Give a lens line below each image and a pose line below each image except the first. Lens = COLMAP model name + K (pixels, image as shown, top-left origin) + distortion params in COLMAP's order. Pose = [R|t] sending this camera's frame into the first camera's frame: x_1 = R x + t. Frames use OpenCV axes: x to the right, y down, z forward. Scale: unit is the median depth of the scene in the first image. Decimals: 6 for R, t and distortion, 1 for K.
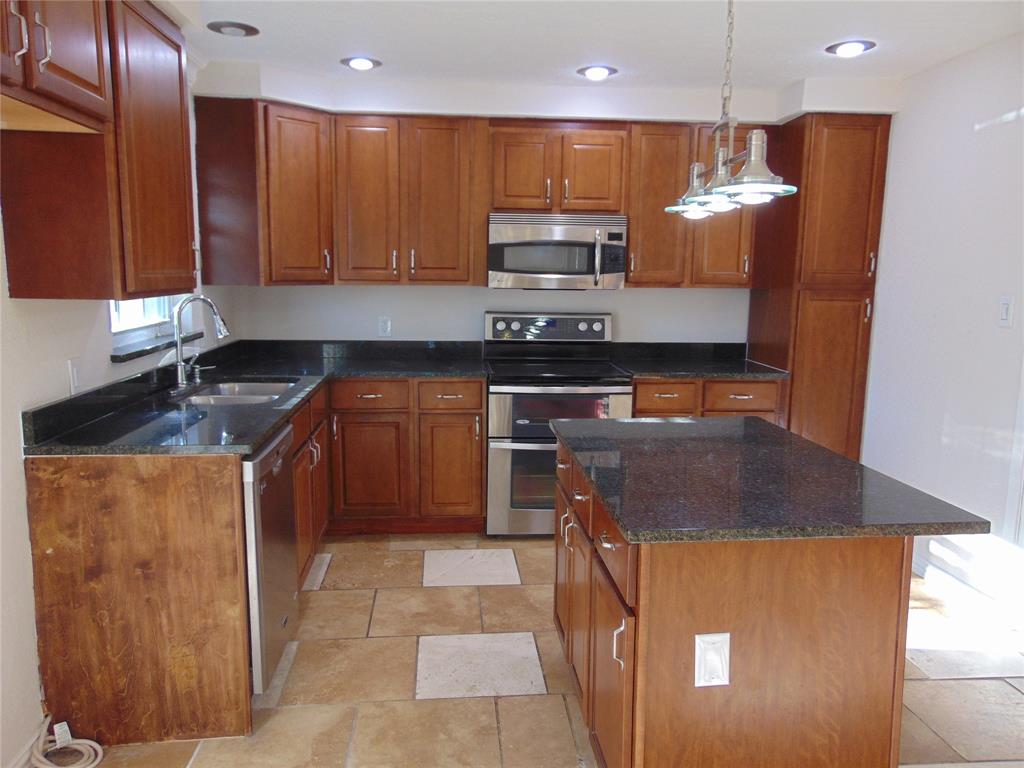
lens RADIAL K [[770.9, 0, 512.0], [0, 770.9, 384.0], [0, 0, 1]] dist [-0.020290, 0.067235]
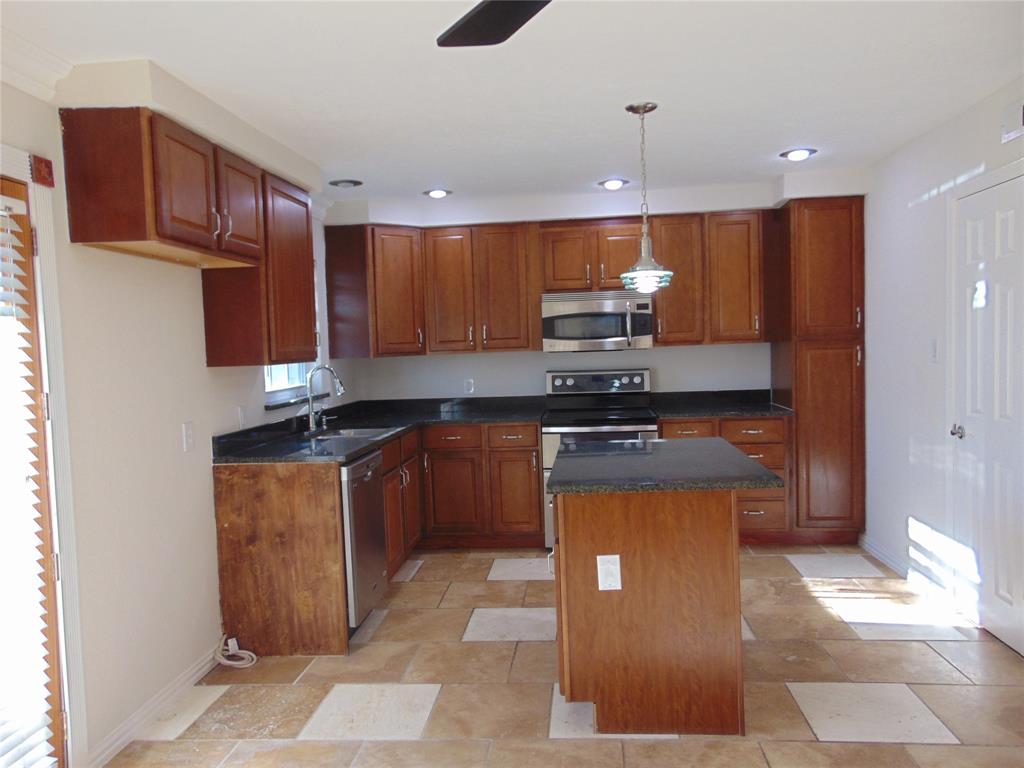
lens RADIAL K [[770.9, 0, 512.0], [0, 770.9, 384.0], [0, 0, 1]] dist [-0.020290, 0.067235]
pose [[0.981896, -0.038800, -0.185404, 0.176331], [0.020838, 0.994981, -0.097867, 0.059450], [0.188270, 0.092232, 0.977777, -0.288294]]
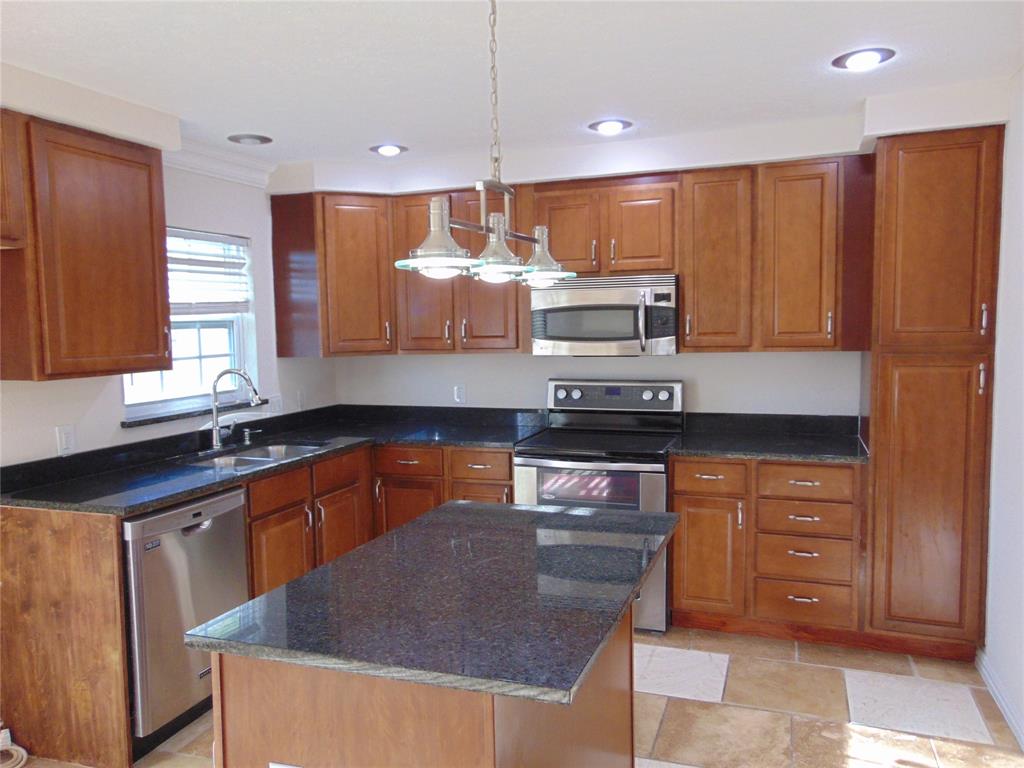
lens RADIAL K [[770.9, 0, 512.0], [0, 770.9, 384.0], [0, 0, 1]] dist [-0.020290, 0.067235]
pose [[0.905028, 0.003561, -0.425338, 0.415091], [-0.032819, 0.997568, -0.061482, -0.032496], [0.424085, 0.069602, 0.902944, 0.130409]]
